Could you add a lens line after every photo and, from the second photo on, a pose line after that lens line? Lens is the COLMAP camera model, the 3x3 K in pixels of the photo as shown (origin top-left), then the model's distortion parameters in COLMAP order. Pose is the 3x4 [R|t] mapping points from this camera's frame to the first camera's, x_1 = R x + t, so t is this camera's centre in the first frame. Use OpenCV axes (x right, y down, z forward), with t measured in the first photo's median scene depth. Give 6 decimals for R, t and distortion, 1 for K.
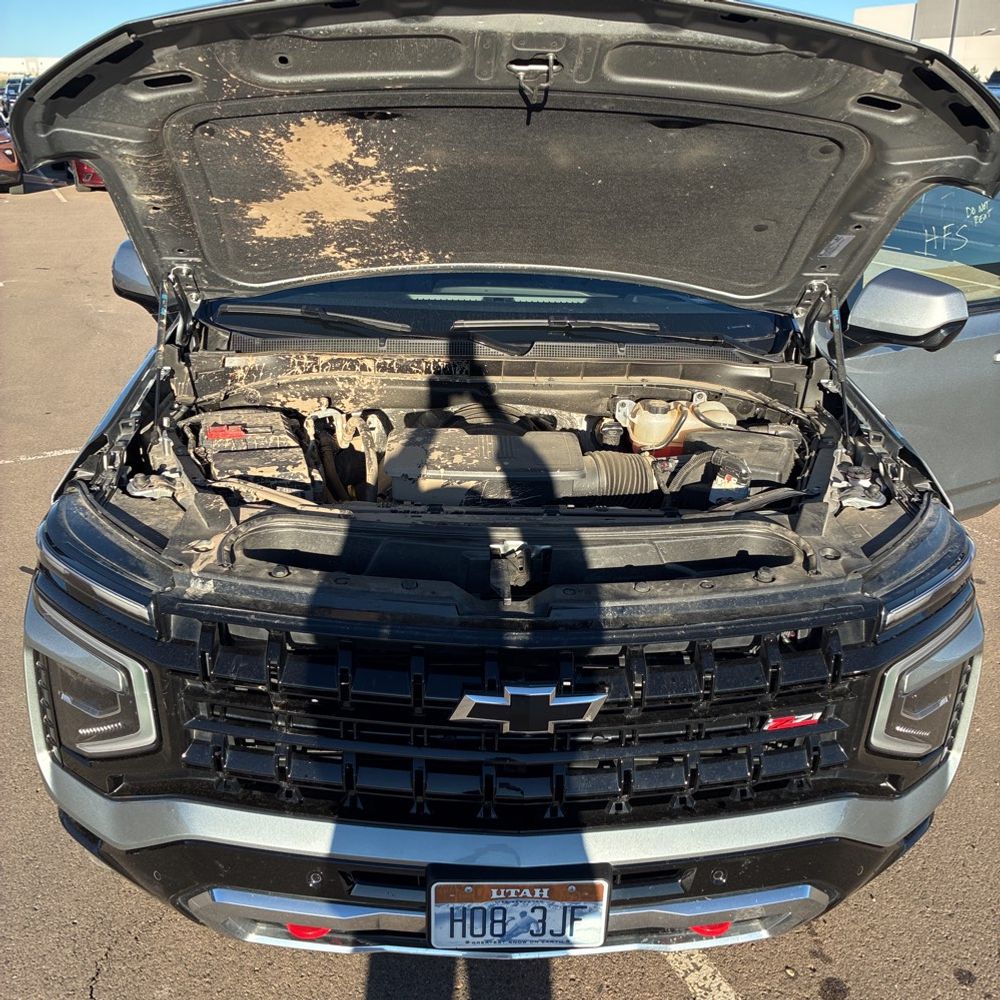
lens RADIAL K [[983.4, 0, 486.4], [0, 983.4, 496.8], [0, 0, 1]] dist [0.022807, -0.020563]
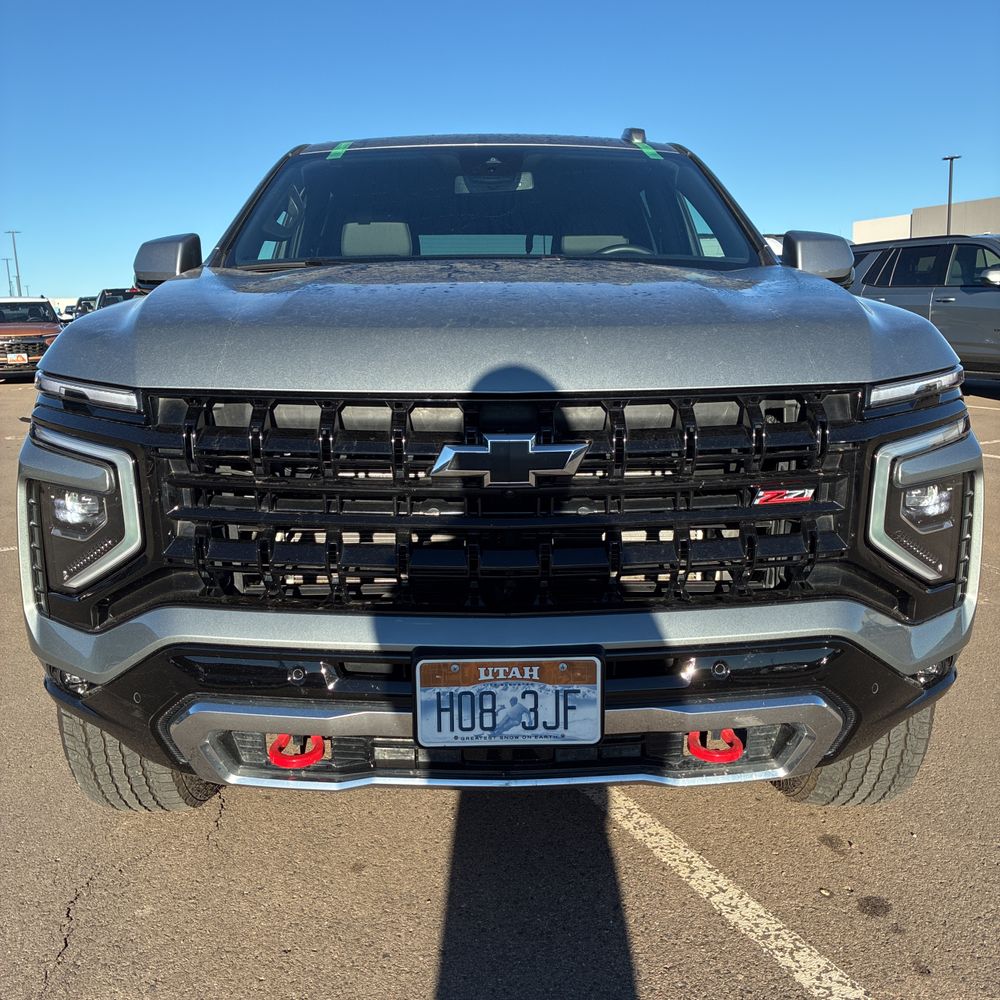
lens RADIAL K [[983.4, 0, 486.4], [0, 983.4, 496.8], [0, 0, 1]] dist [0.022807, -0.020563]
pose [[0.999171, -0.028187, -0.029389, 0.043815], [0.021922, 0.980532, -0.195134, 0.407897], [0.034317, 0.194328, 0.980336, 0.031076]]
